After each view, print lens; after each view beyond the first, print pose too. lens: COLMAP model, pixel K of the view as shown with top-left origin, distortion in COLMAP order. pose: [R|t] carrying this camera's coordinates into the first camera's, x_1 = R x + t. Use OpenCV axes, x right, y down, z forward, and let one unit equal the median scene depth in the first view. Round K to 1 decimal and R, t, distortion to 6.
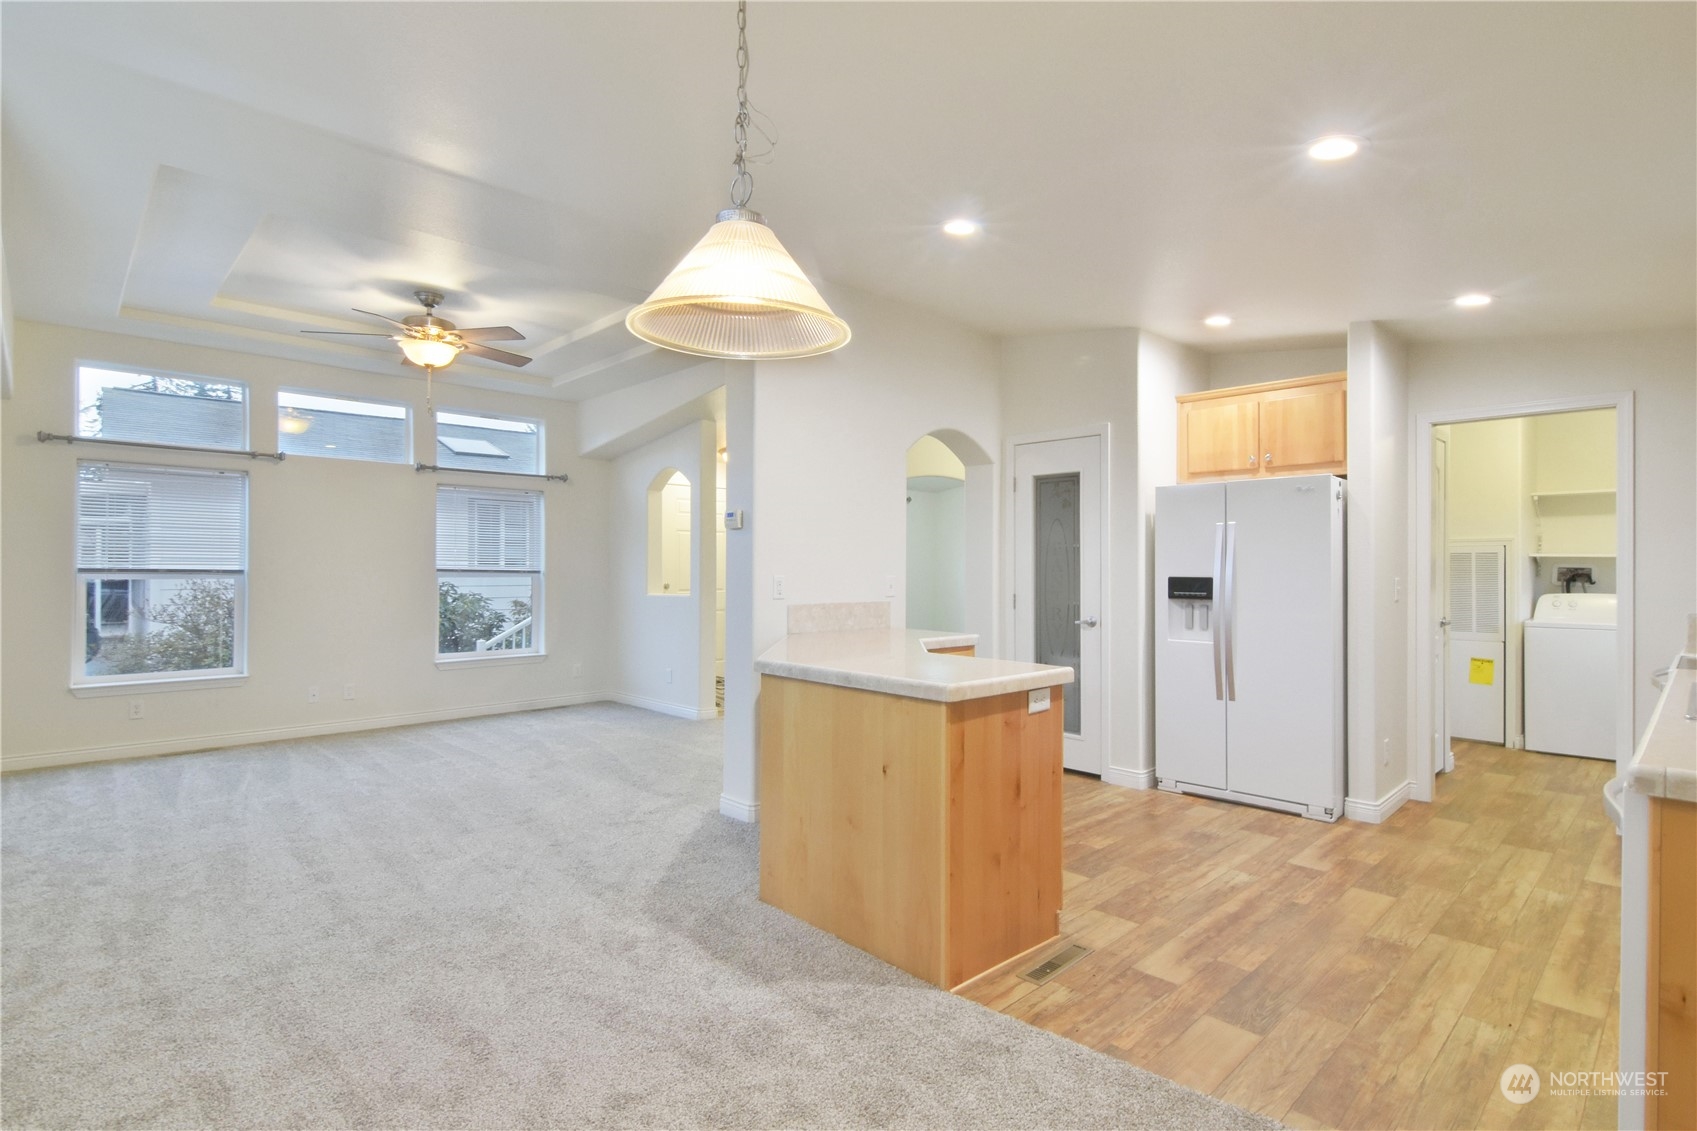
lens RADIAL K [[819.4, 0, 855.3], [0, 819.4, 563.3], [0, 0, 1]] dist [0.014611, -0.010938]
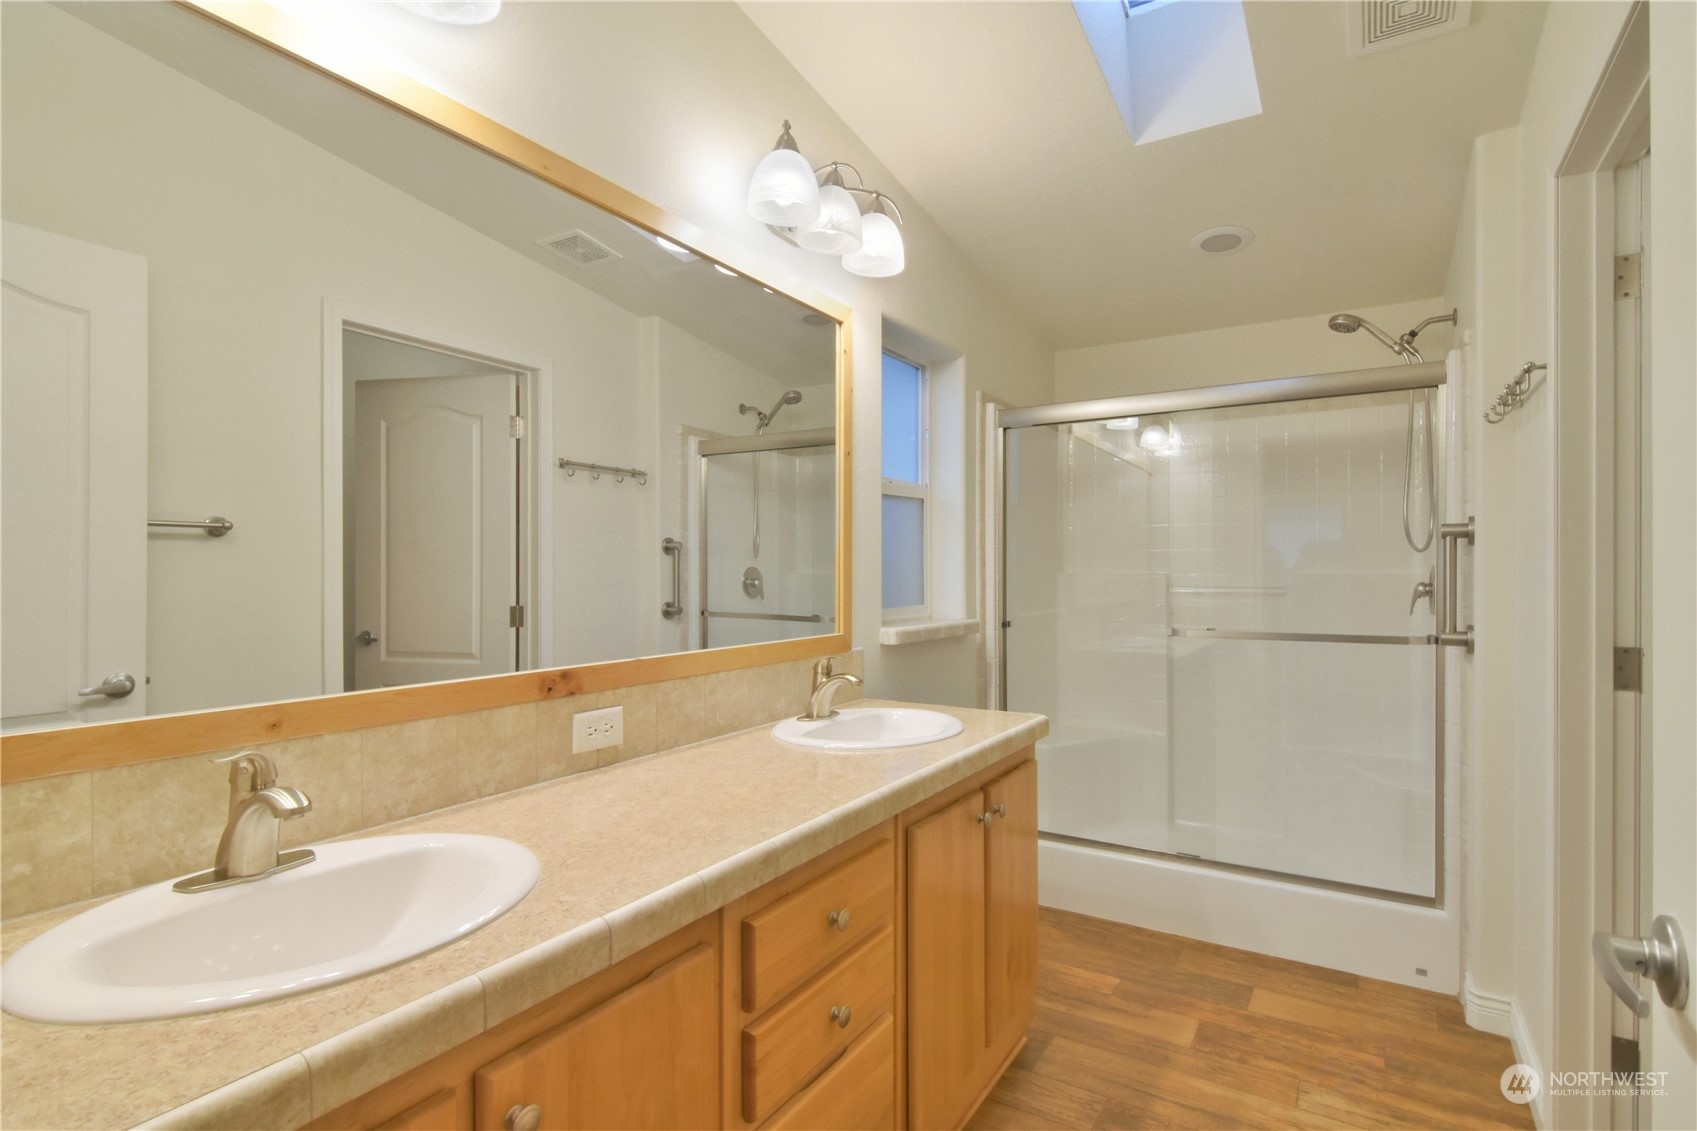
lens RADIAL K [[819.4, 0, 860.1], [0, 819.4, 567.7], [0, 0, 1]] dist [0.014611, -0.010938]
pose [[-0.247630, -0.003068, 0.968850, -0.003079], [-0.000250, 0.999995, 0.003103, 0.004580], [-0.968855, 0.000526, -0.247629, 1.039009]]
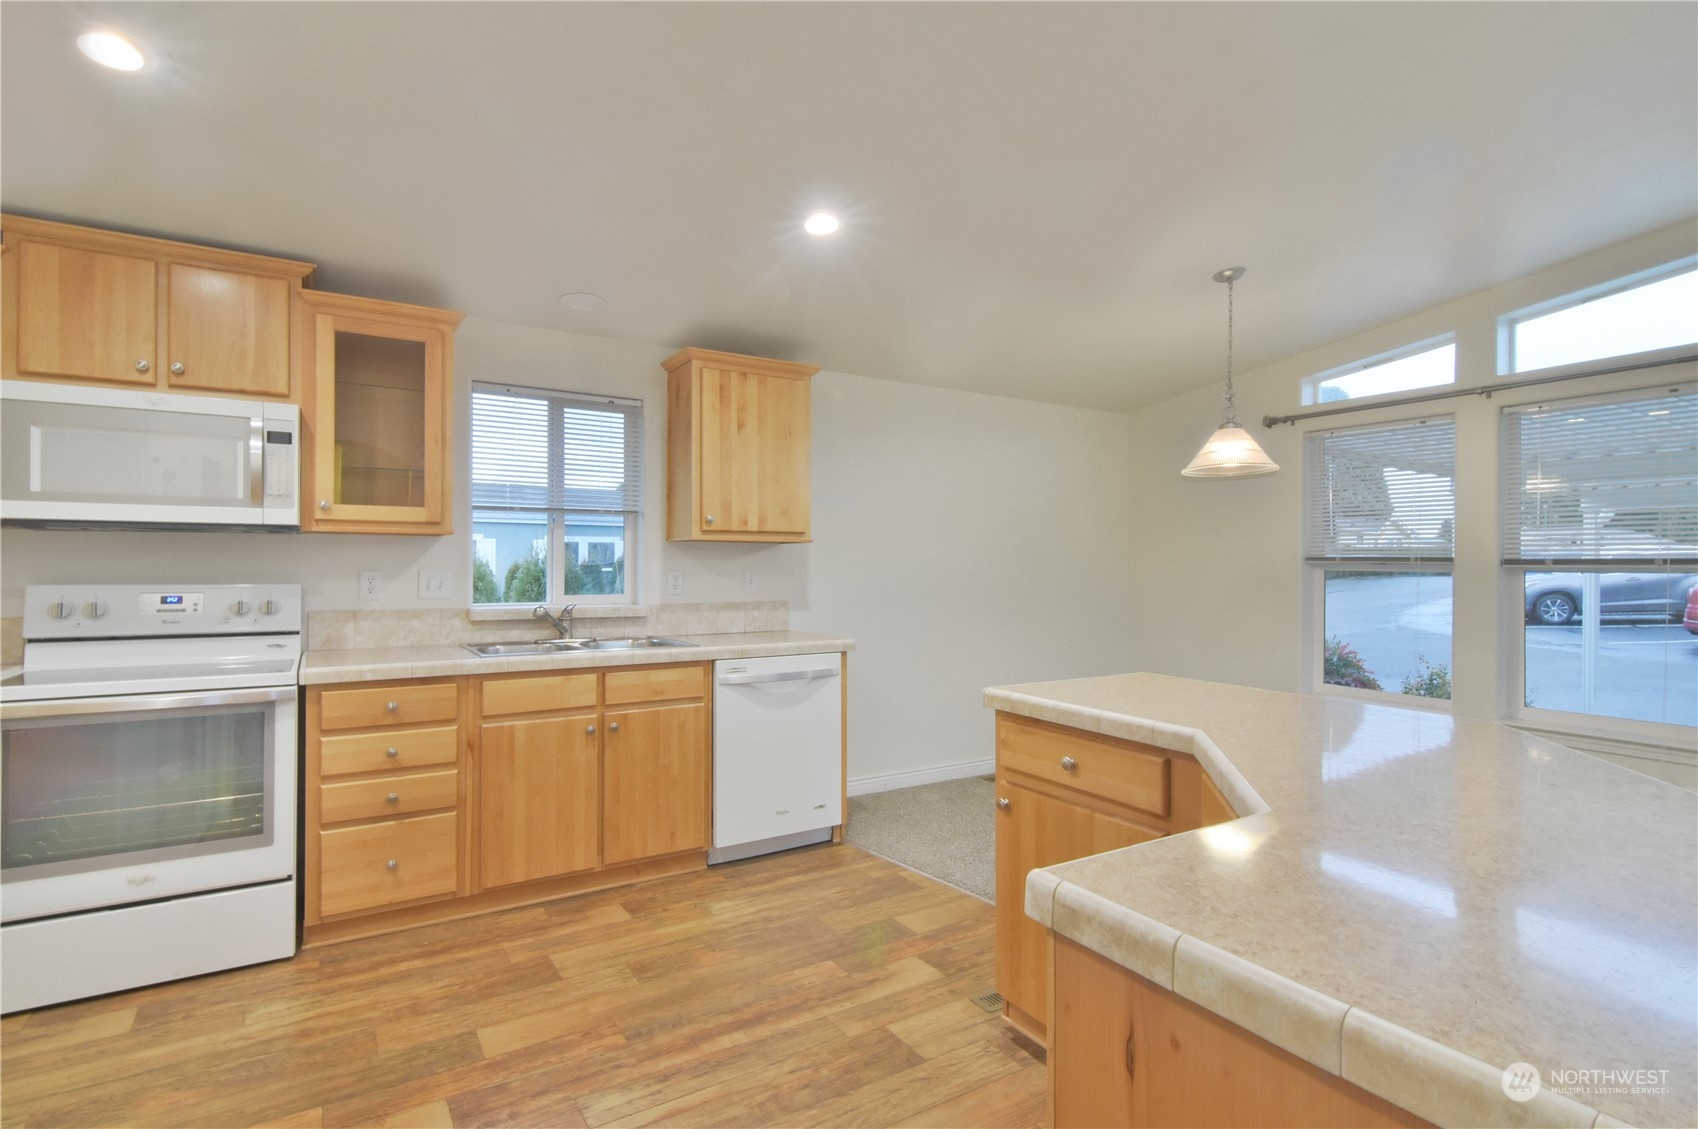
lens RADIAL K [[819.8, 0, 851.5], [0, 819.8, 571.8], [0, 0, 1]] dist [0.014611, -0.010938]
pose [[-0.977996, -0.010882, 0.208338, 0.136050], [-0.009859, 0.999934, 0.005945, 0.006101], [-0.208389, 0.003760, -0.978039, 1.082104]]
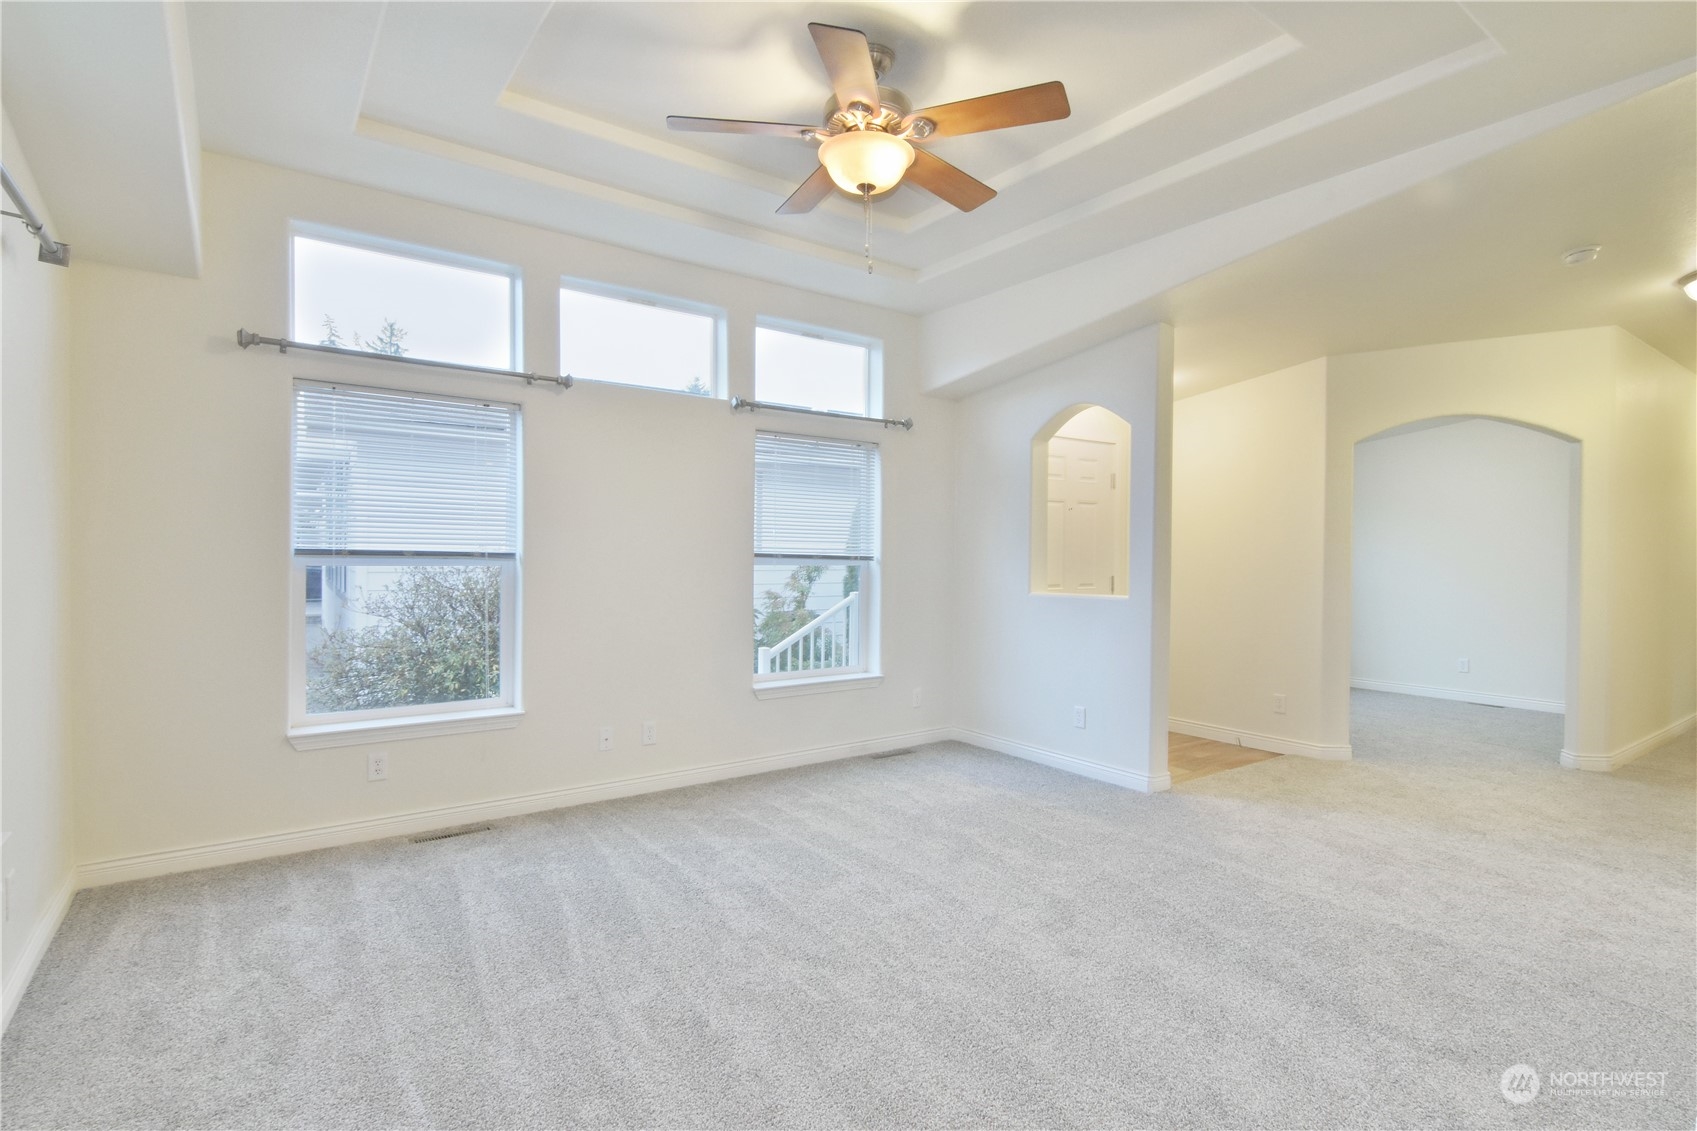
lens RADIAL K [[819.4, 0, 848.6], [0, 819.4, 568.3], [0, 0, 1]] dist [0.014611, -0.010938]
pose [[0.989738, 0.012758, -0.142324, -0.477993], [-0.009137, 0.999618, 0.026068, 0.000931], [0.142603, -0.024500, 0.989477, 0.477036]]
